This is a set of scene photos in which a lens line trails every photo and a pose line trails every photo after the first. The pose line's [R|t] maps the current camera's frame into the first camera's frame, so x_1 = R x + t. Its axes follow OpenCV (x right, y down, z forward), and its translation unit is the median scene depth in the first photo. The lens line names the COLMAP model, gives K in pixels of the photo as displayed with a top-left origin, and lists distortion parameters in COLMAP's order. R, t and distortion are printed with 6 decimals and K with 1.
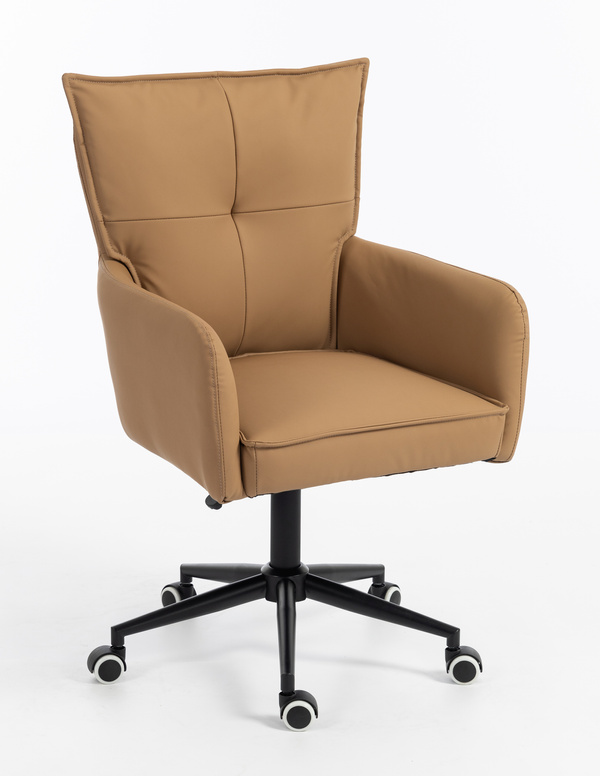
lens RADIAL K [[1671.2, 0, 280.8], [0, 1671.2, 389.0], [0, 0, 1]] dist [-0.071254, 0.026733]
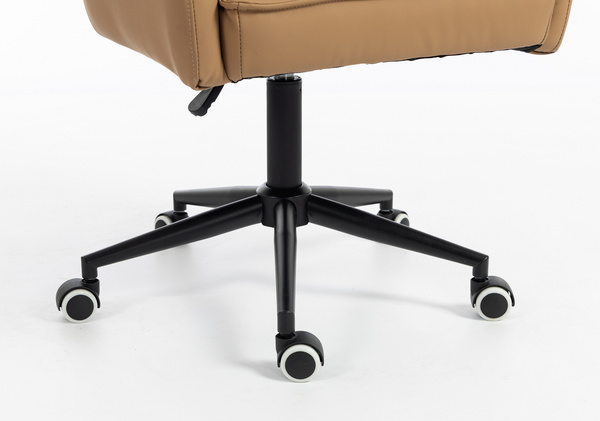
lens RADIAL K [[1181.5, 0, 281.1], [0, 1181.5, 210.4], [0, 0, 1]] dist [0.023460, 0.072842]
pose [[0.999944, -0.007413, -0.007505, 0.005777], [0.008097, 0.995389, 0.095573, 0.062538], [0.006762, -0.095629, 0.995394, 0.403727]]
